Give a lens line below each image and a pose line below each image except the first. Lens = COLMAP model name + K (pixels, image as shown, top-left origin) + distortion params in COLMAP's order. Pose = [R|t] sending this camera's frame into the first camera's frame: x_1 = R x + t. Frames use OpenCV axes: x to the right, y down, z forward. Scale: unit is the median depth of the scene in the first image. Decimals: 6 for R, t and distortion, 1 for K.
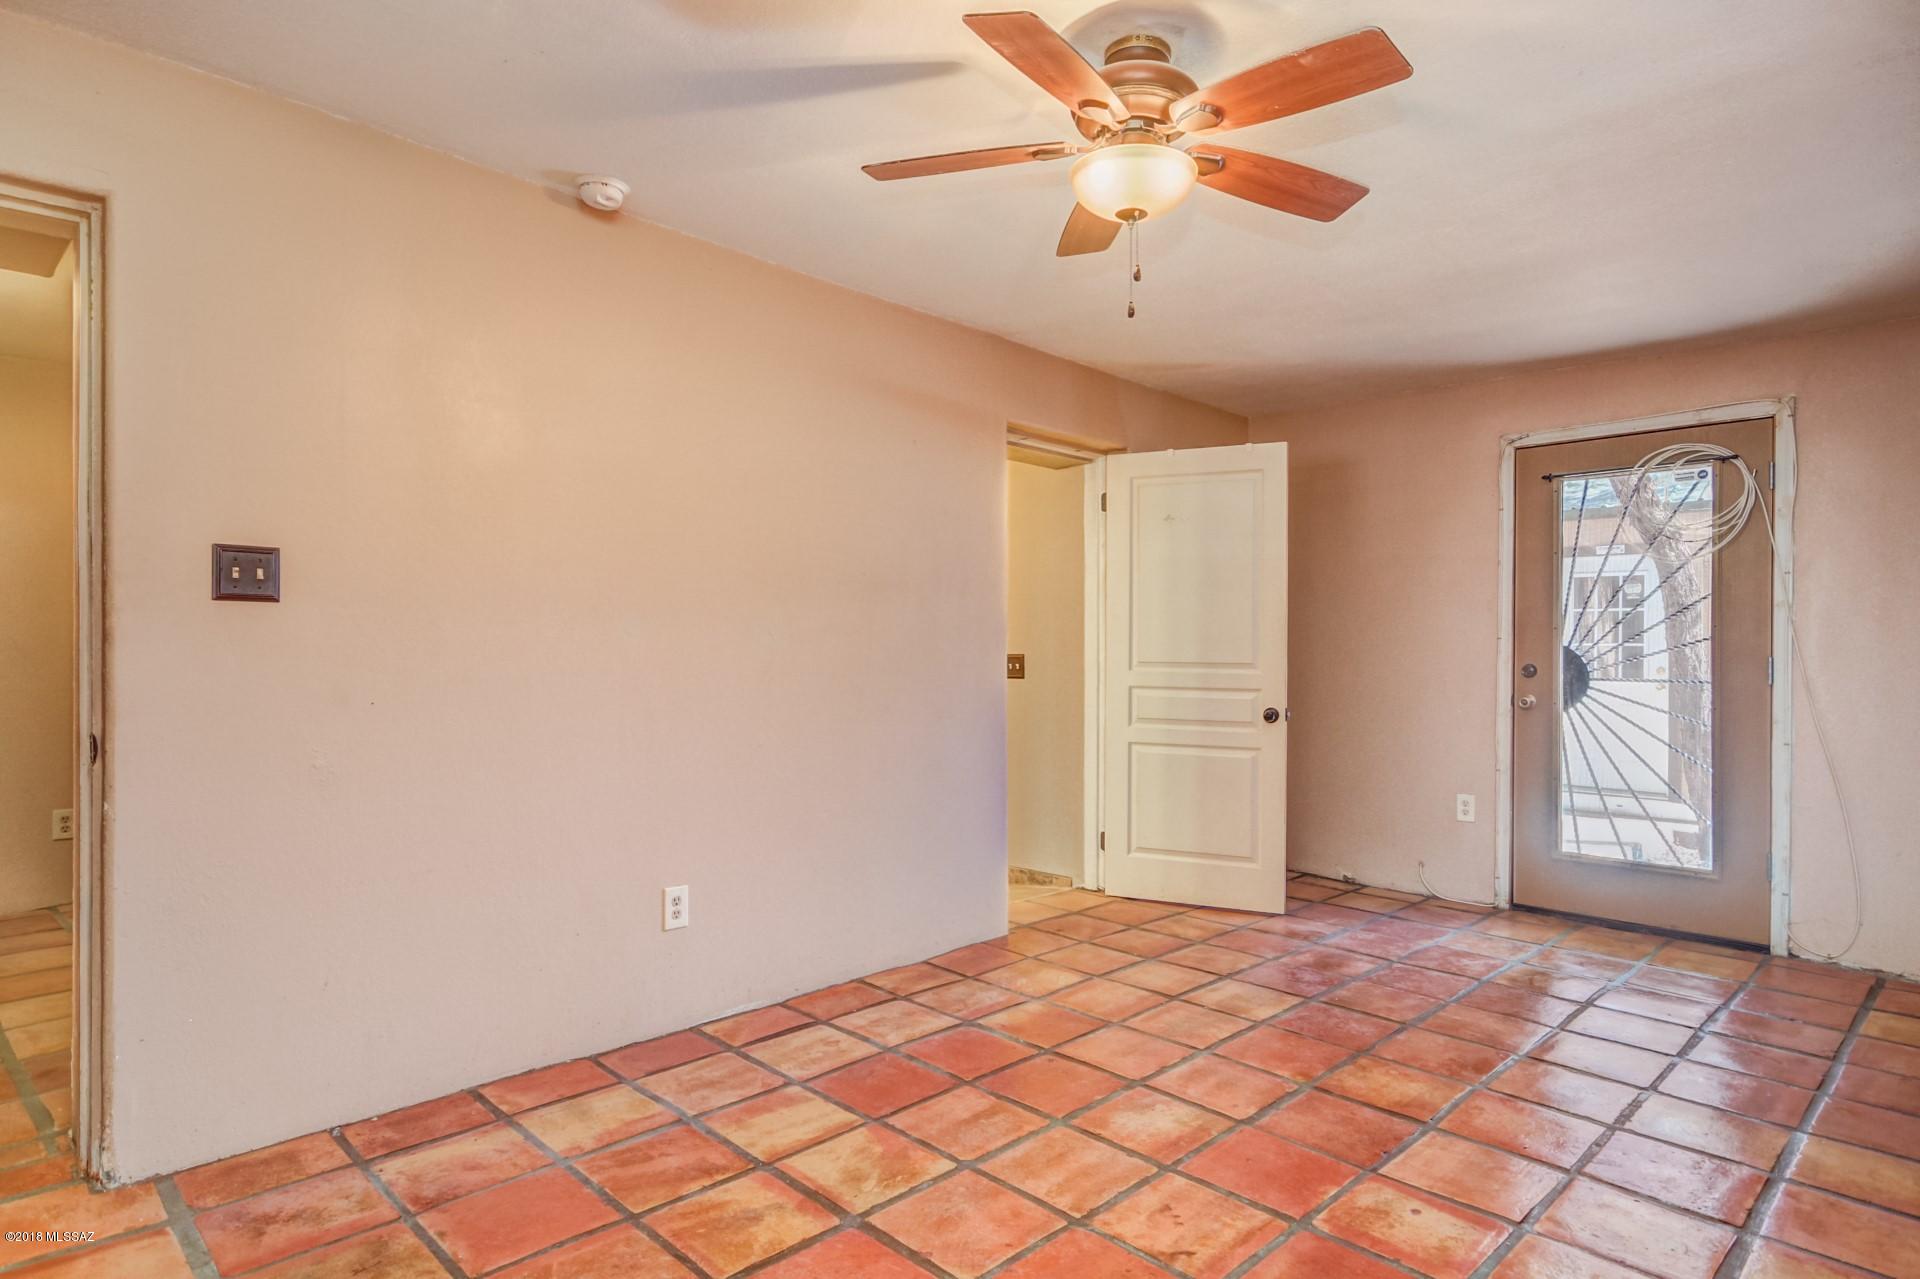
lens RADIAL K [[1064.2, 0, 960.0], [0, 1064.2, 639.5], [0, 0, 1]] dist [0.000127, 0.000829]
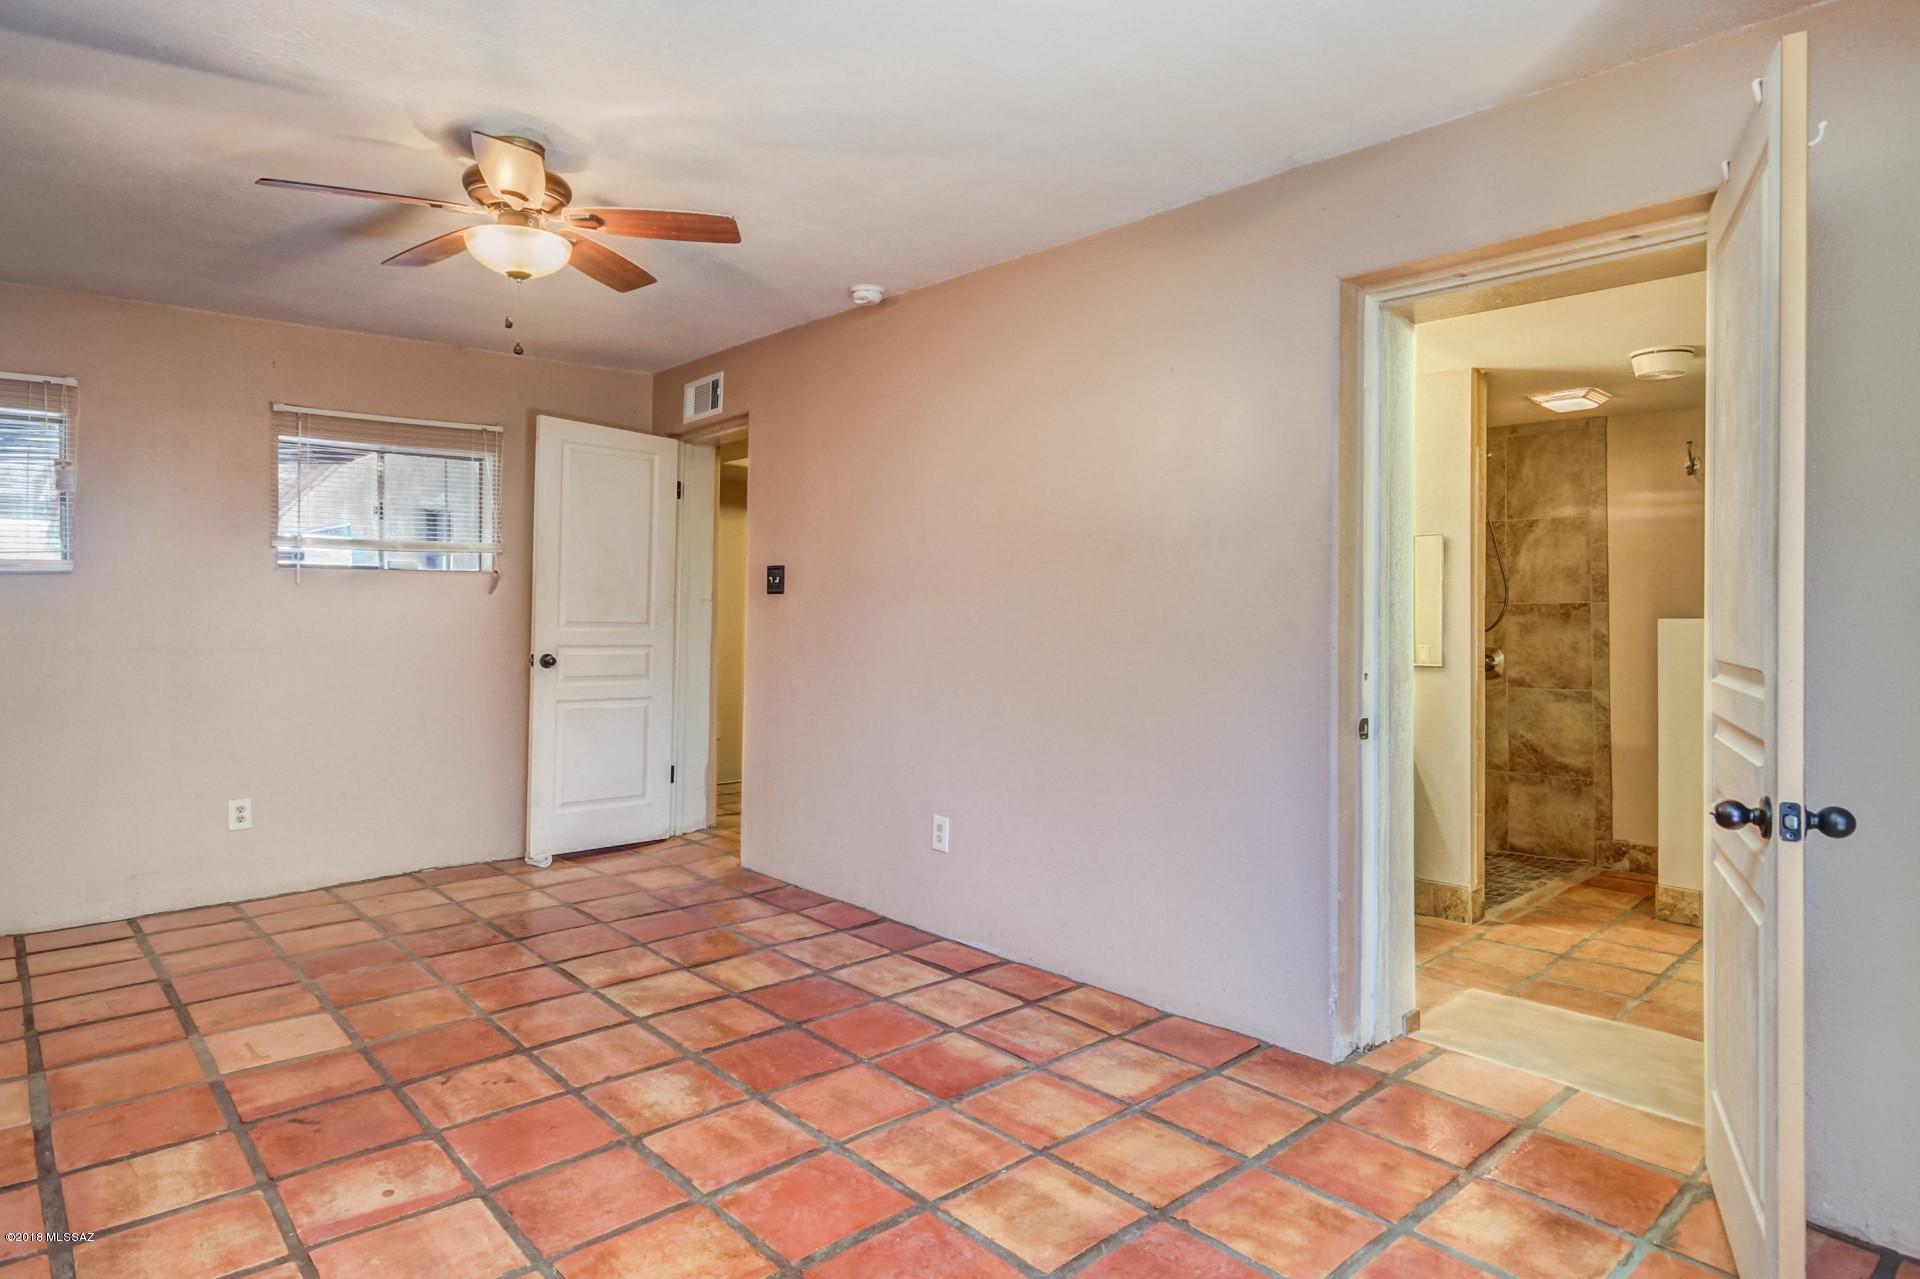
lens RADIAL K [[1064.2, 0, 960.0], [0, 1064.2, 639.5], [0, 0, 1]] dist [0.000127, 0.000829]
pose [[-0.044363, 0.014741, -0.998907, 0.954192], [-0.003329, 0.999883, 0.014903, 0.012270], [0.999010, 0.003987, -0.044309, 1.091009]]
